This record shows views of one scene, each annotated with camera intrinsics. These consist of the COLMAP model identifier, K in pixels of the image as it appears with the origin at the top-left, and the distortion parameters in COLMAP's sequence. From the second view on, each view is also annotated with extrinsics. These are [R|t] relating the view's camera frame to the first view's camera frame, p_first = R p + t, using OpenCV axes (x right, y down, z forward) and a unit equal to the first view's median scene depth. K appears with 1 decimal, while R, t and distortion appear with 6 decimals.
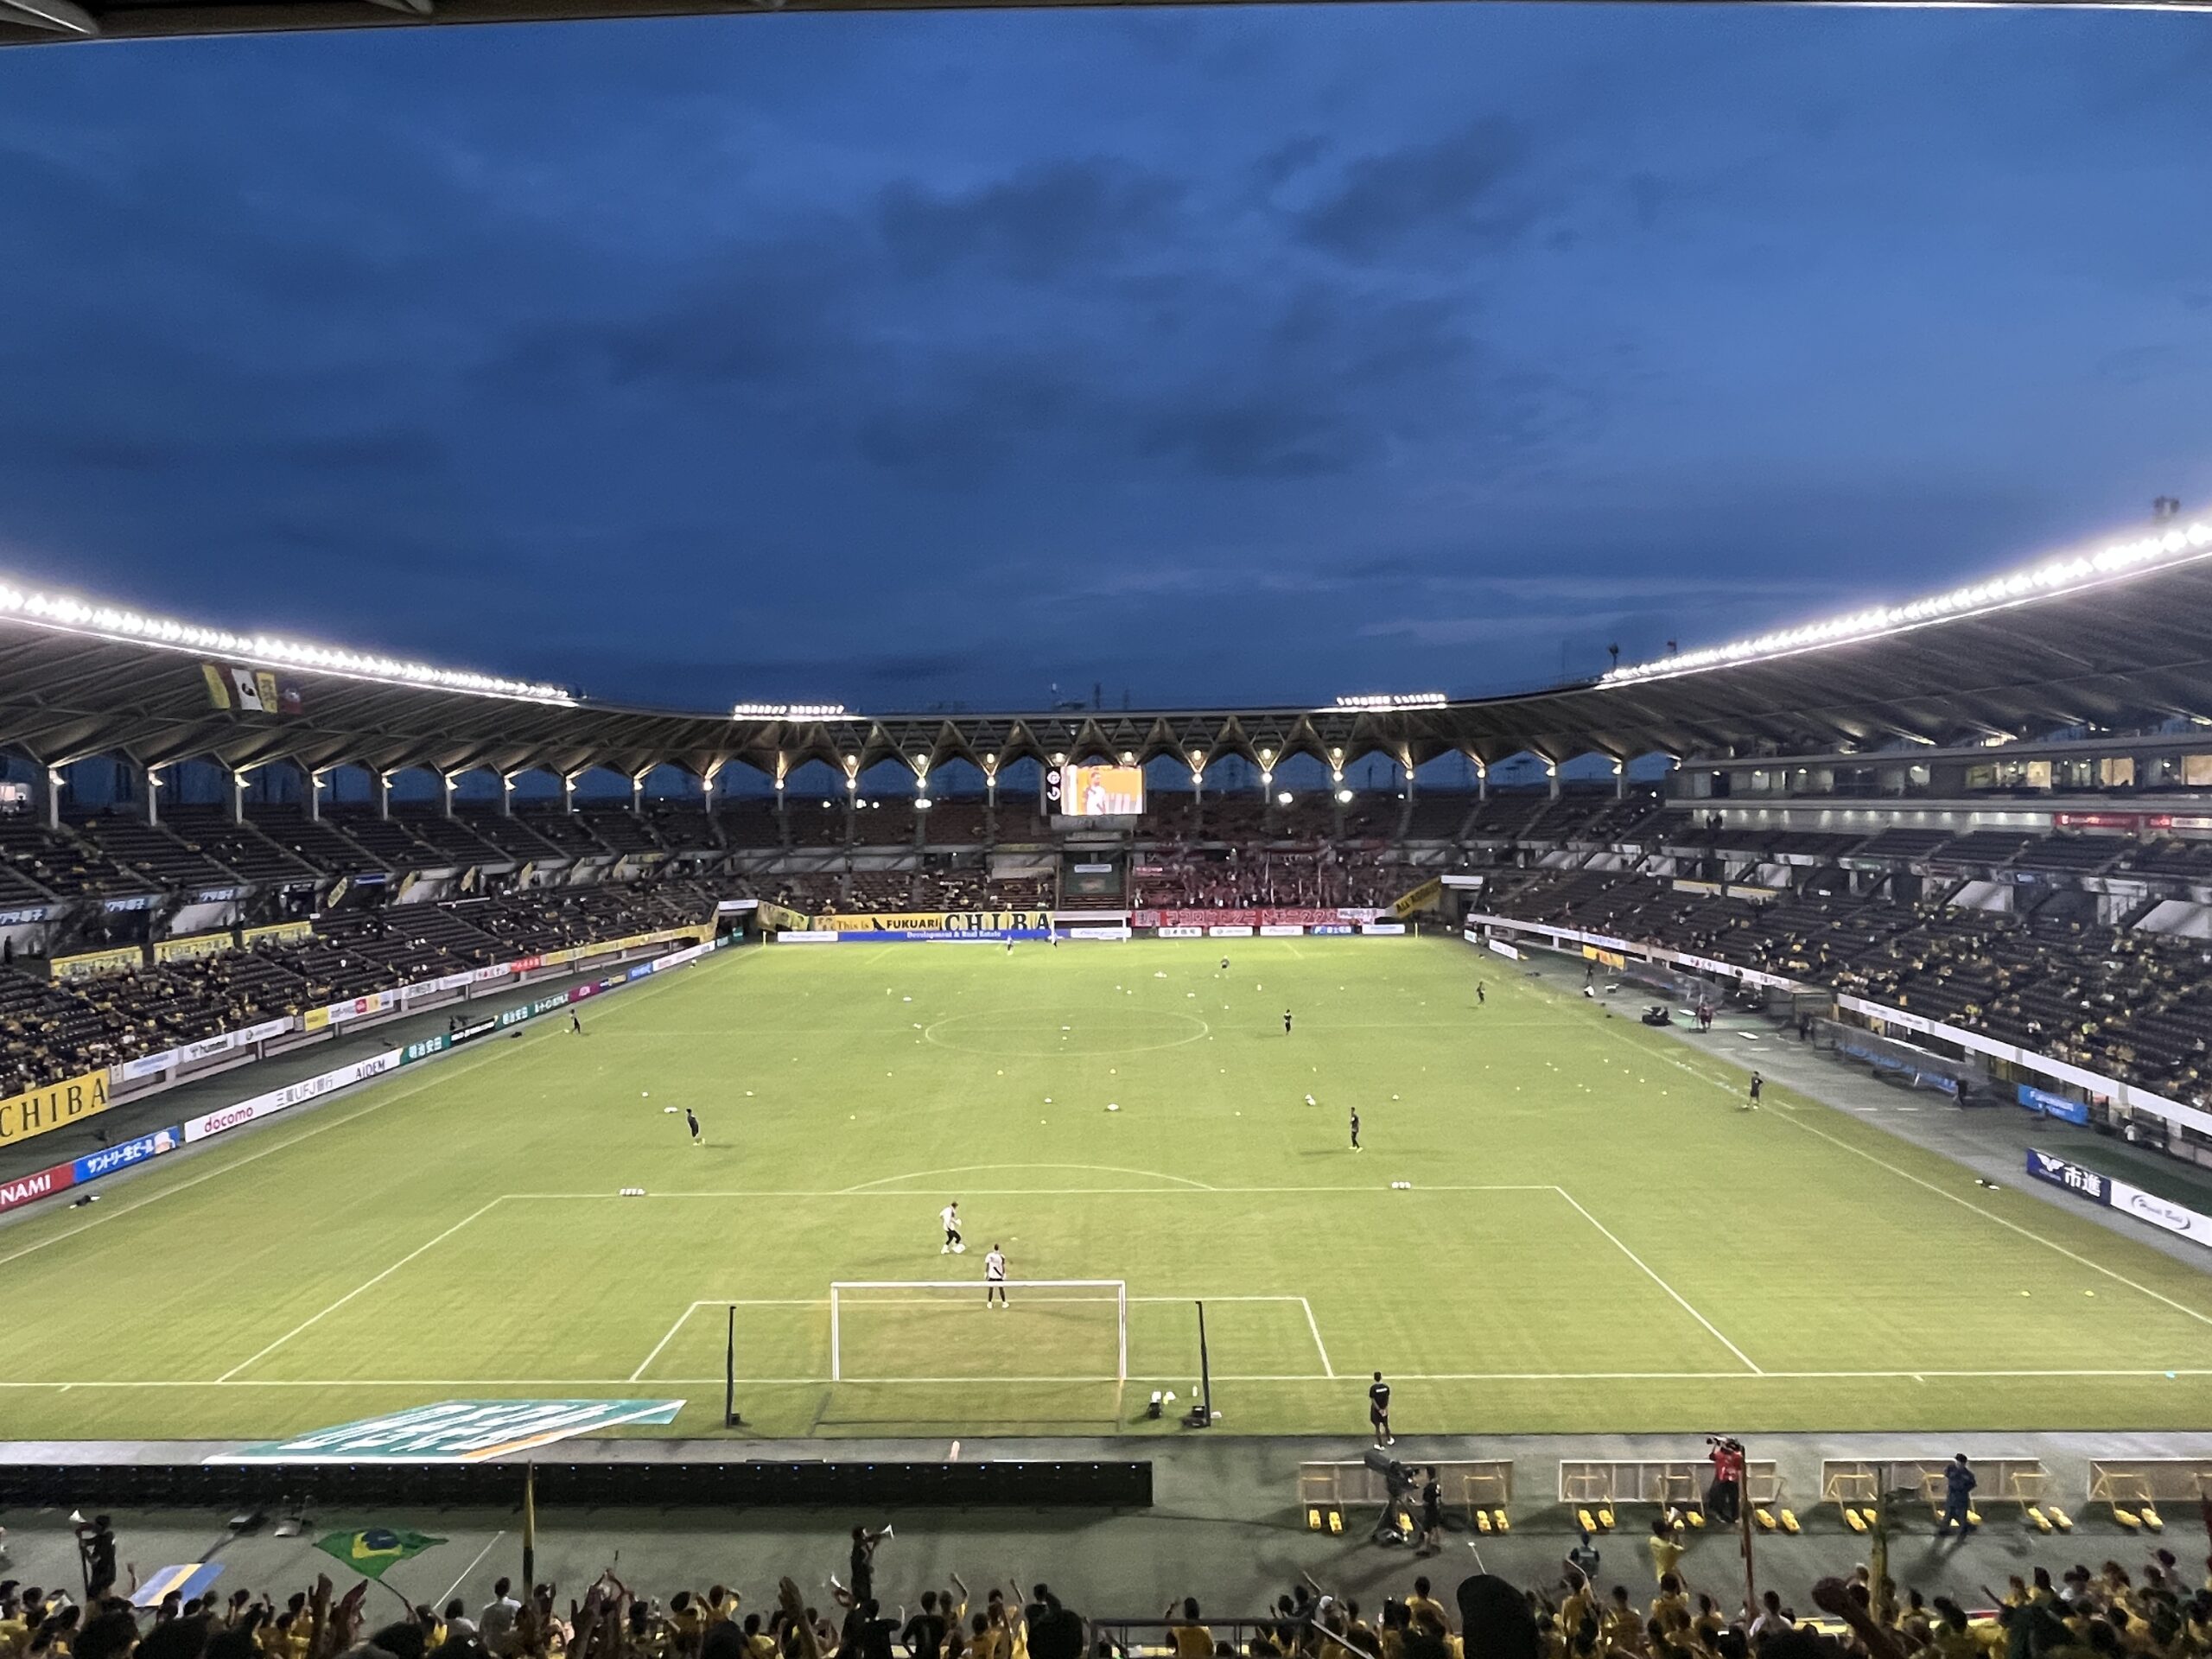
lens RADIAL K [[1342.3, 0, 1100.0], [0, 1342.3, 835.9], [0, 0, 1]] dist [-0.002205, -0.001506]
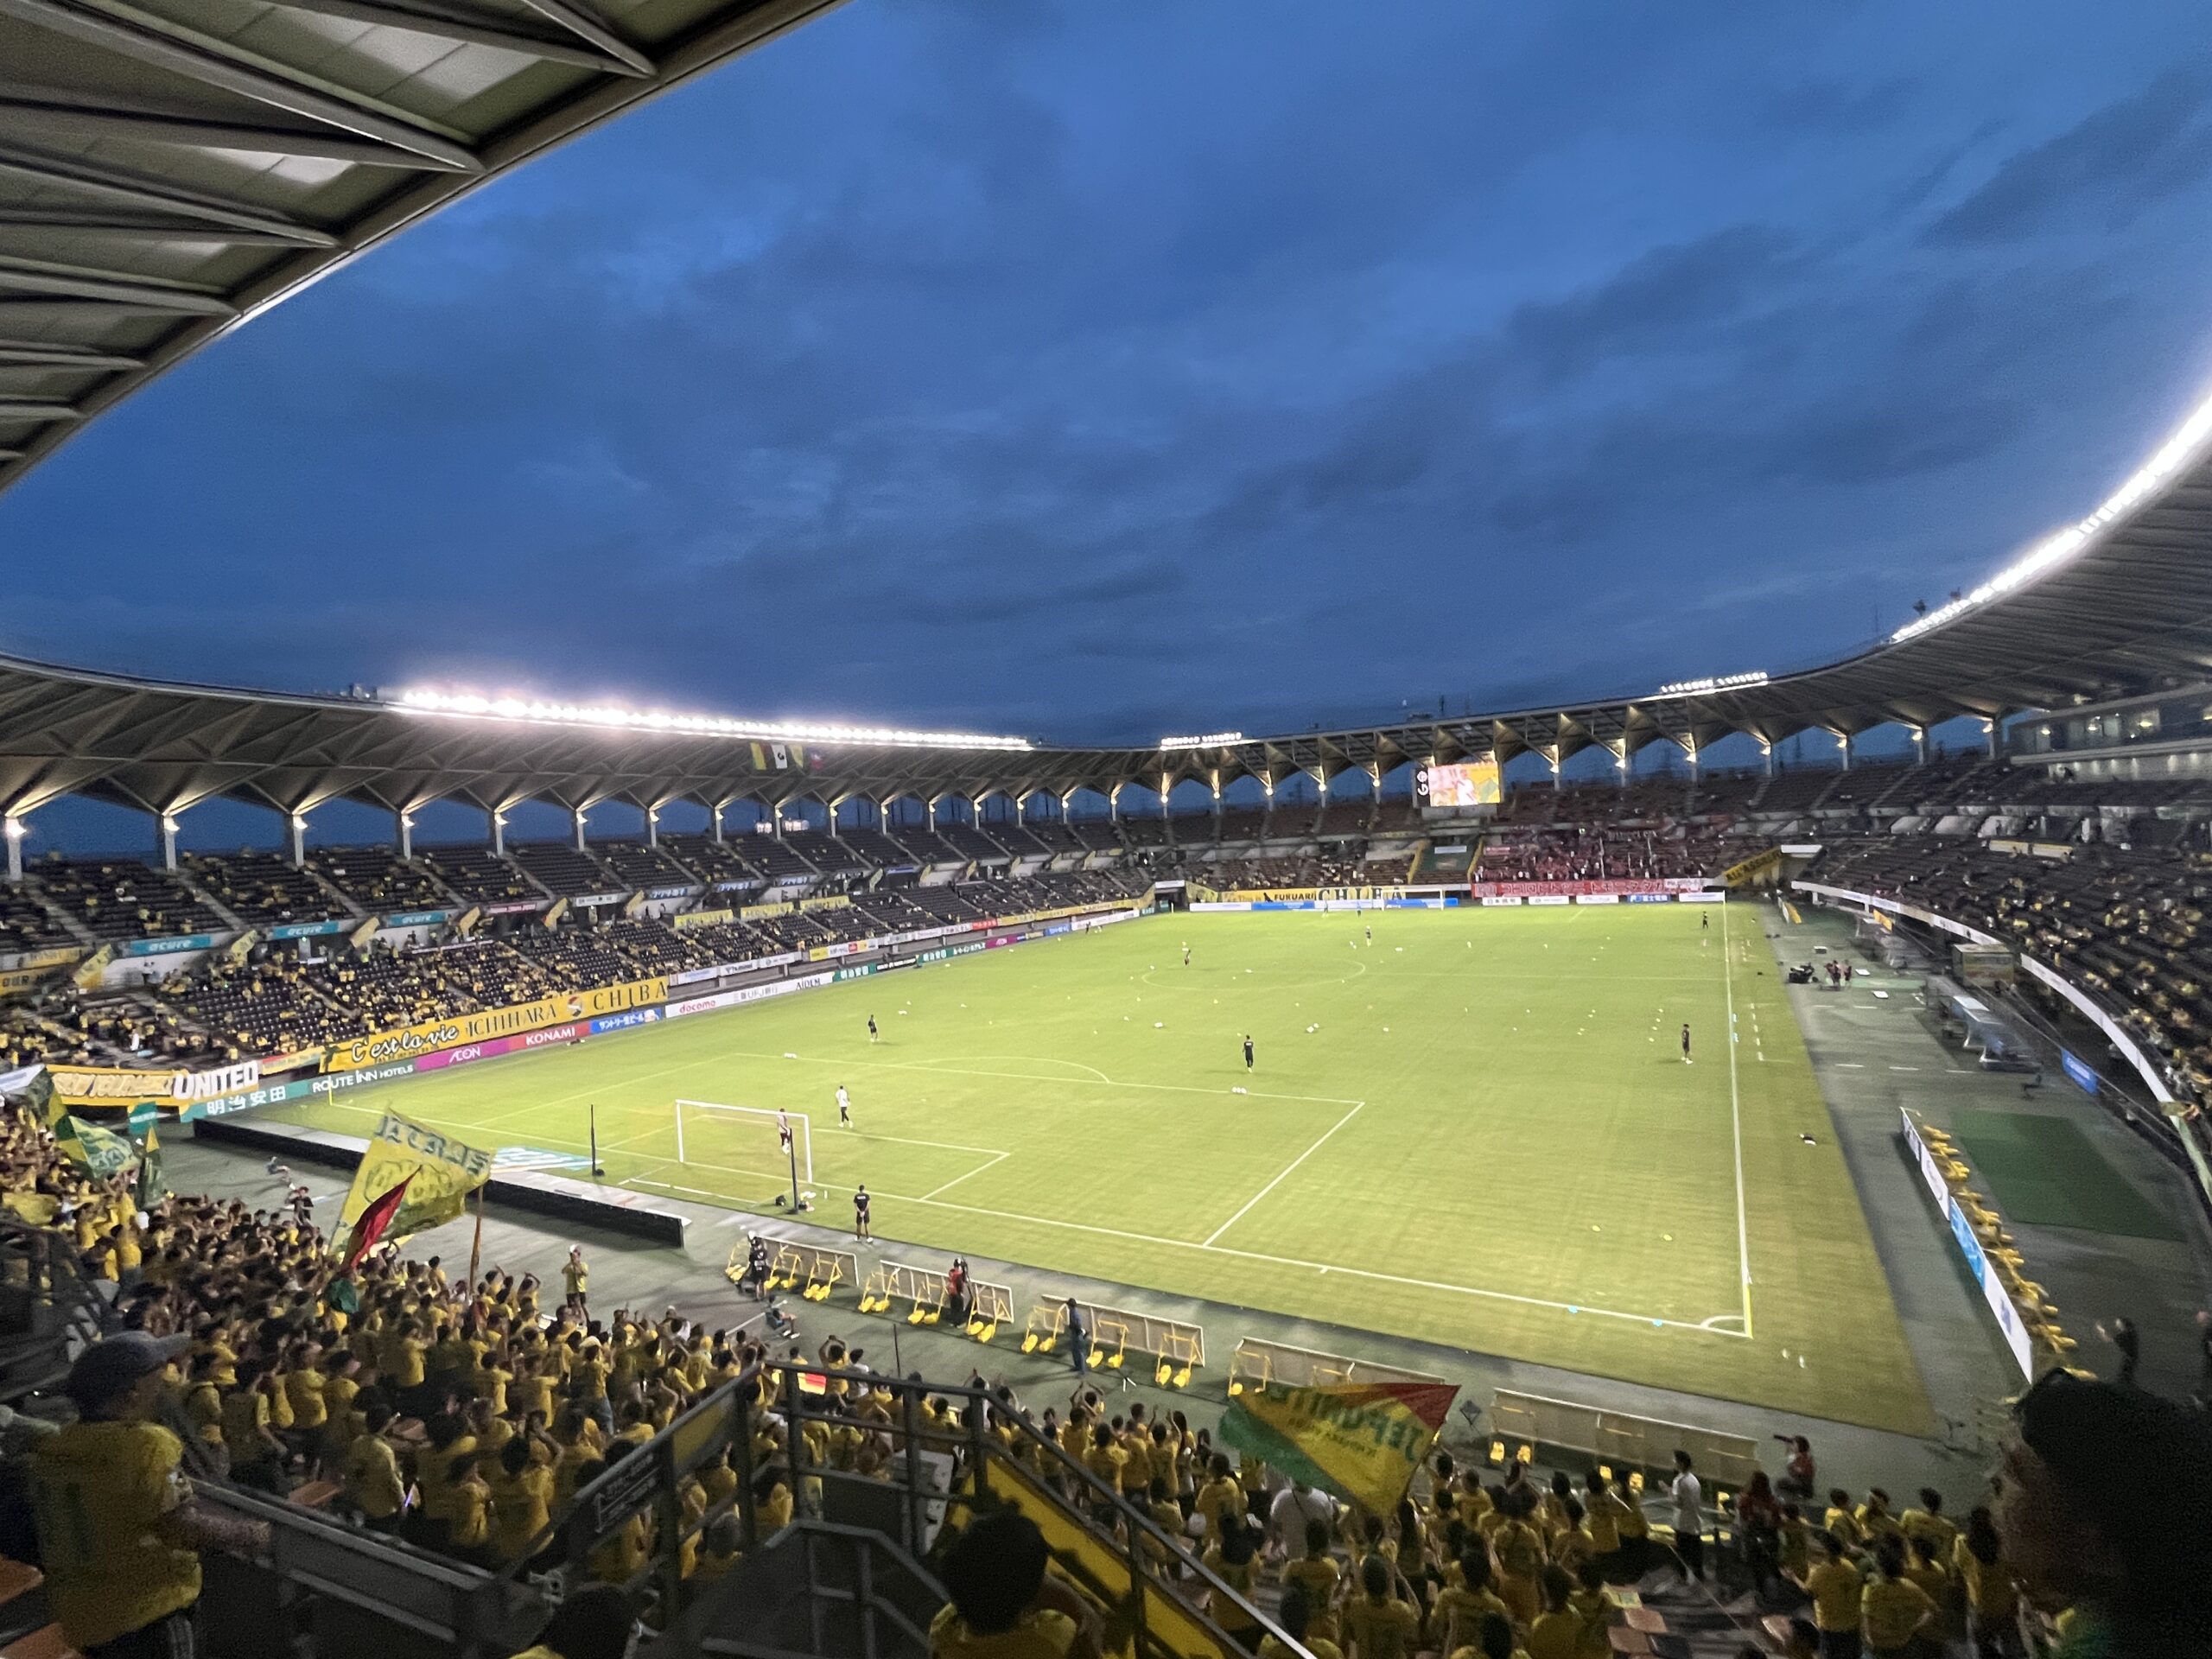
lens RADIAL K [[1042.6, 0, 1105.4], [0, 1042.6, 833.7], [0, 0, 1]] dist [-0.002705, 0.000525]
pose [[0.869862, -0.039979, -0.491673, 0.248208], [0.037965, 0.999180, -0.014078, 0.015064], [0.491832, -0.006420, 0.870666, 0.049055]]
